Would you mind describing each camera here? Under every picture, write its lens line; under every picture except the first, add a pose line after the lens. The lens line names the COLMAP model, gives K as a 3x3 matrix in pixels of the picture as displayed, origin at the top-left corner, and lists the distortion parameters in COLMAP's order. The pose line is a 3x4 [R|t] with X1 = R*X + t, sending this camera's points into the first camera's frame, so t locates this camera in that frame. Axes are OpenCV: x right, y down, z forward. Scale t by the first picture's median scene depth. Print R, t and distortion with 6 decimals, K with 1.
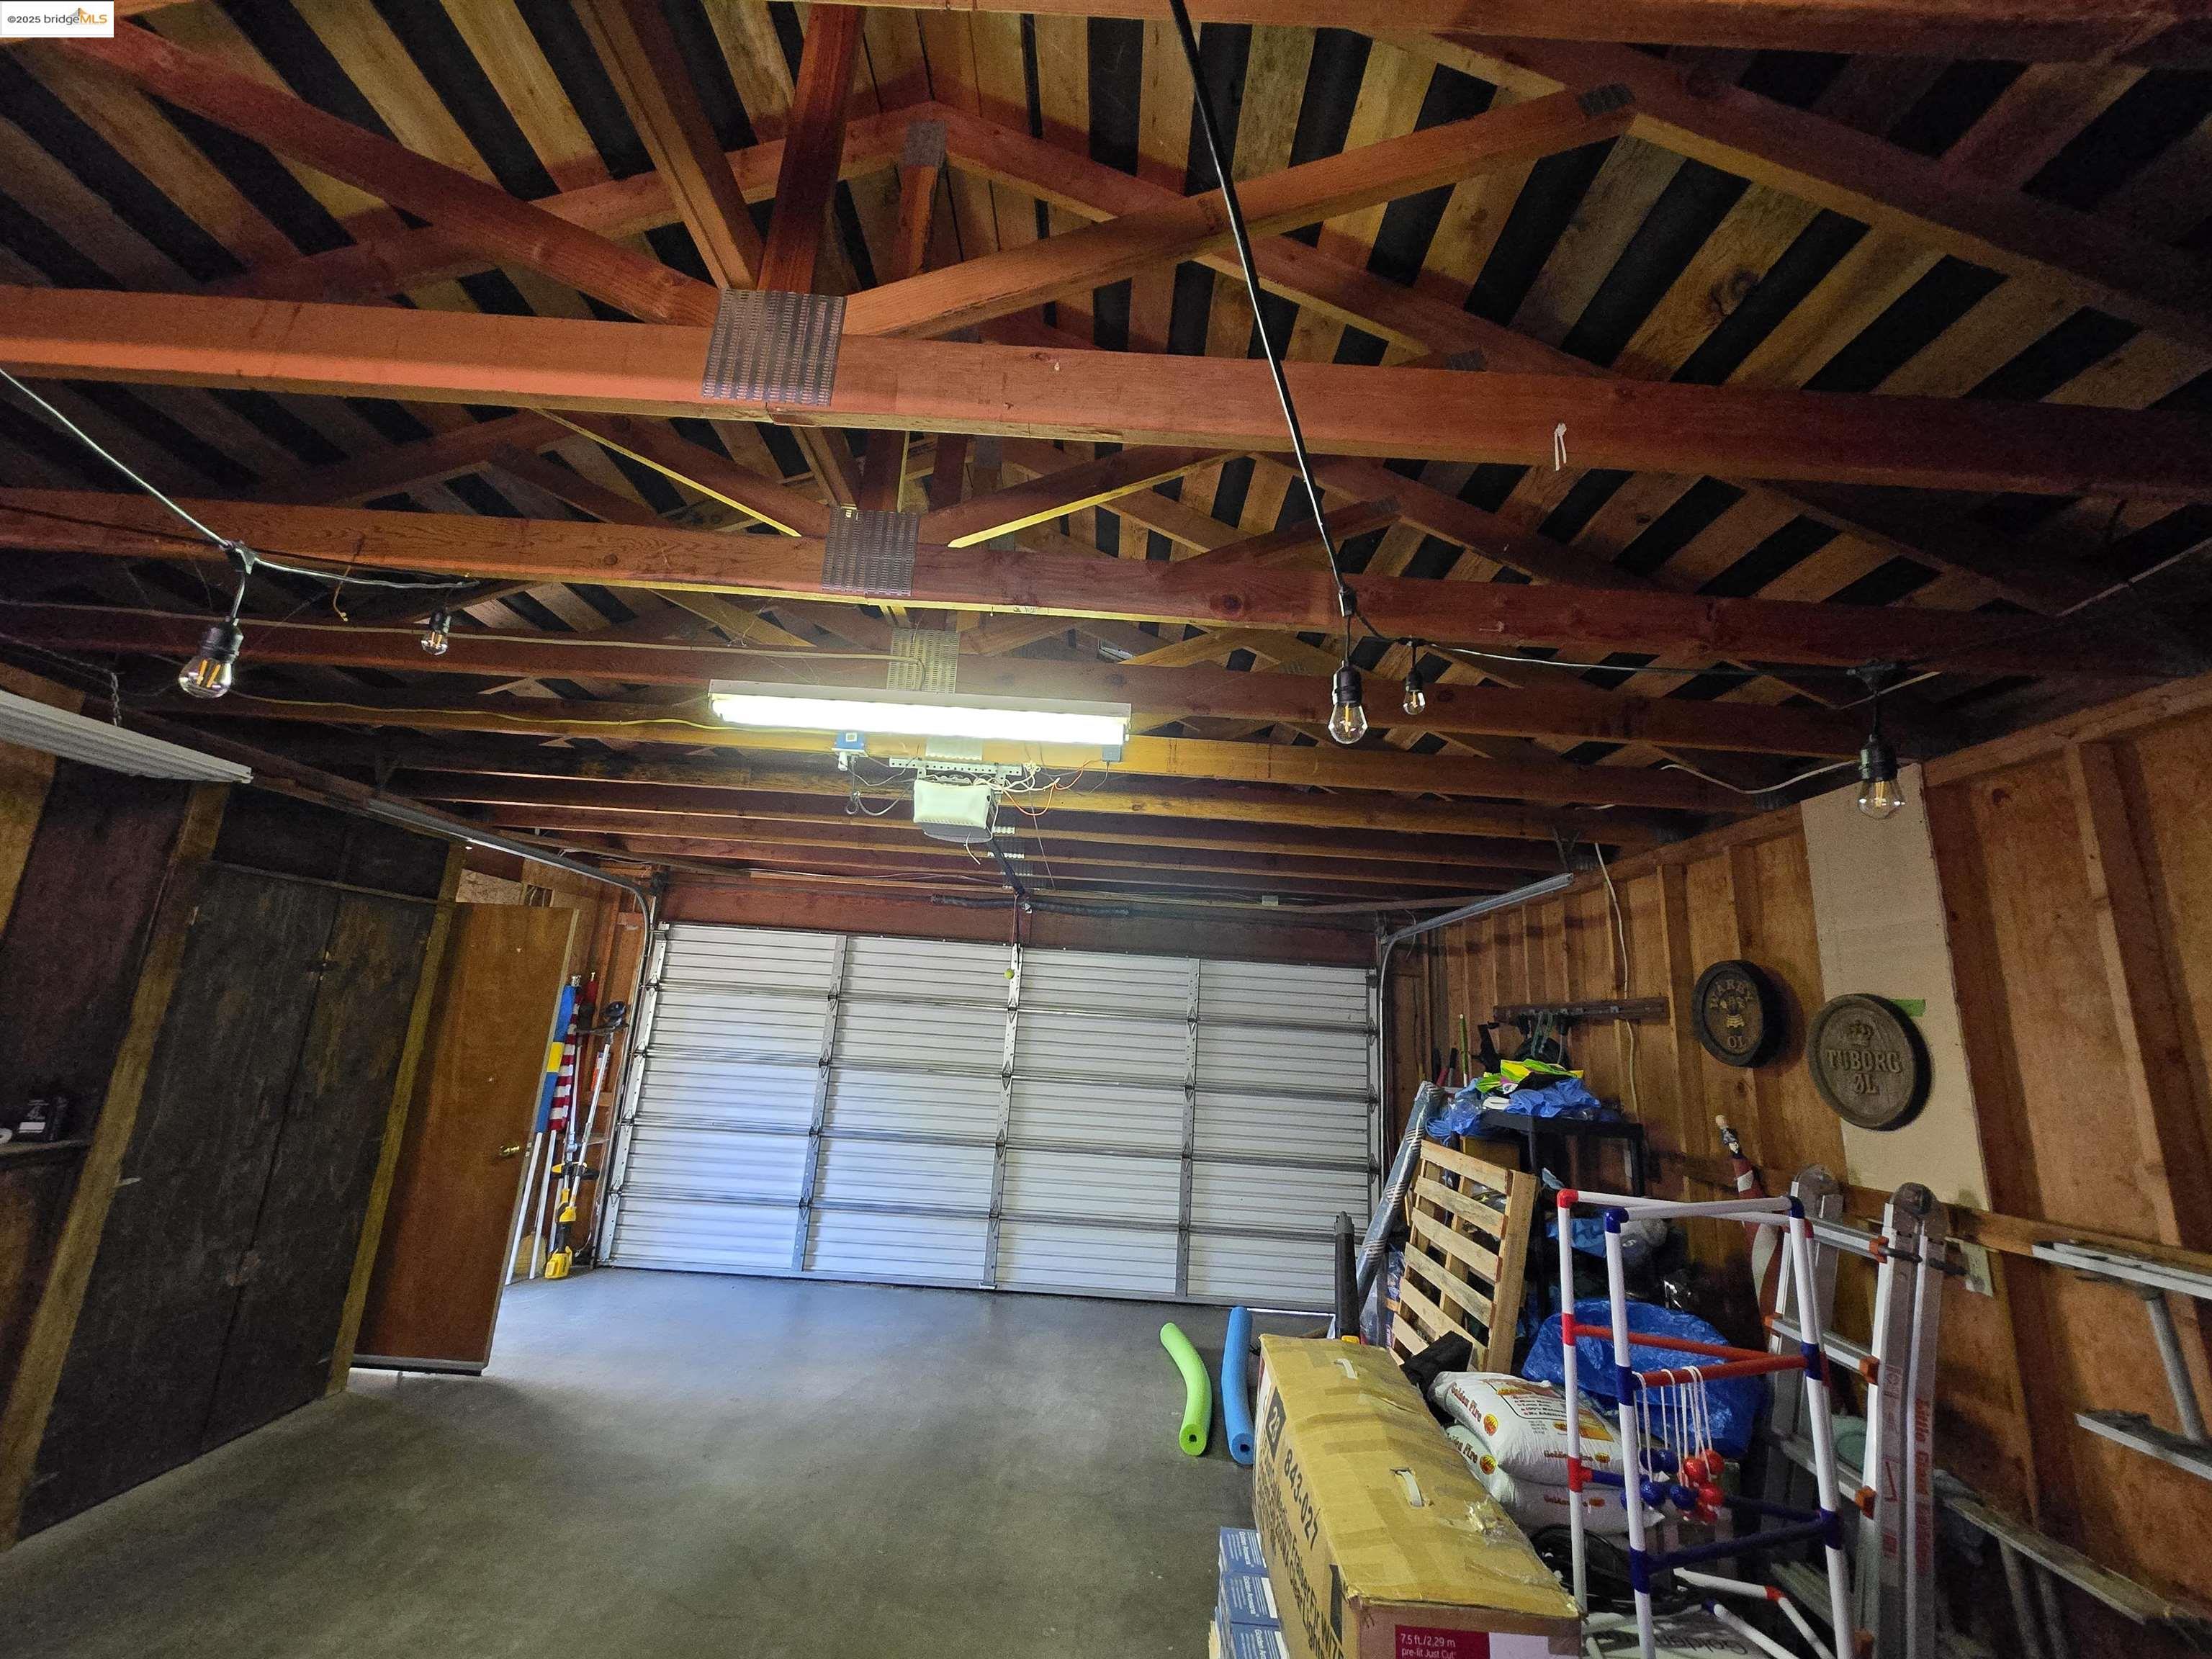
lens RADIAL K [[867.6, 0, 1103.4], [0, 867.6, 822.9], [0, 0, 1]] dist [0.013036, 0.000029]
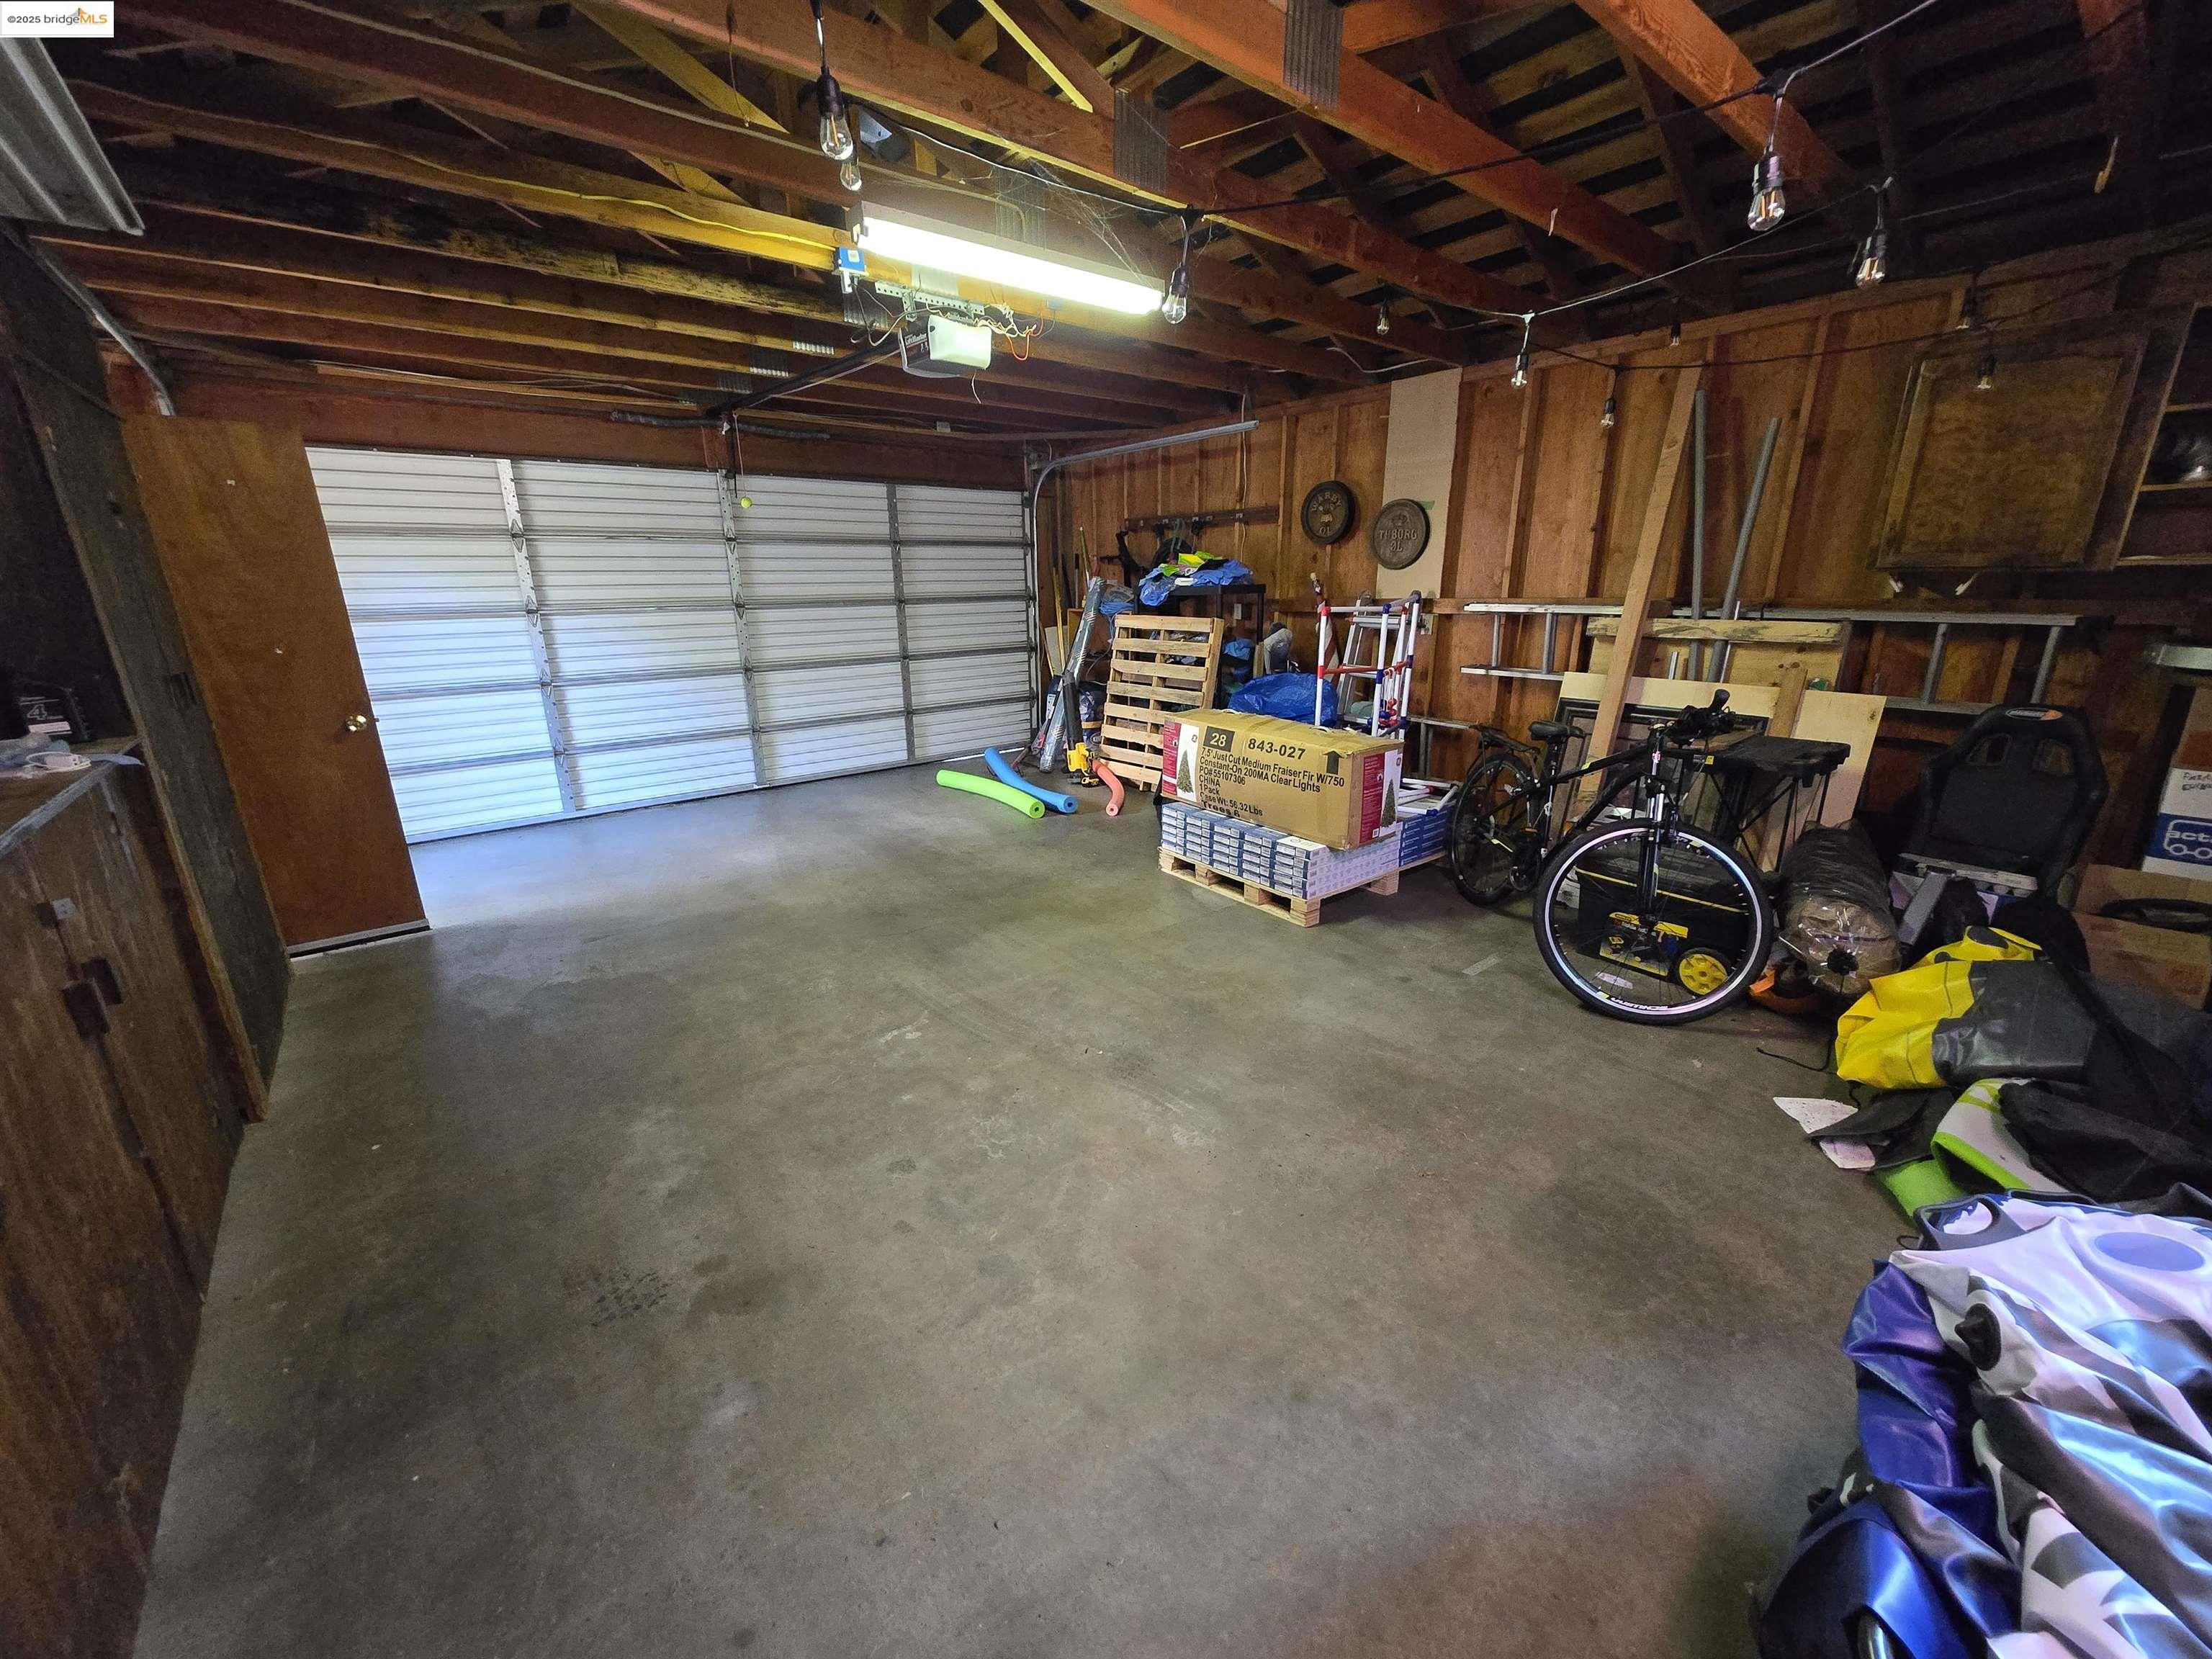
lens RADIAL K [[878.8, 0, 1109.7], [0, 878.8, 835.8], [0, 0, 1]] dist [0.000818, 0.000125]
pose [[0.771592, -0.246631, 0.586361, -0.679115], [-0.089610, 0.870446, 0.484038, -0.027301], [-0.629775, -0.426024, 0.649529, -0.117970]]
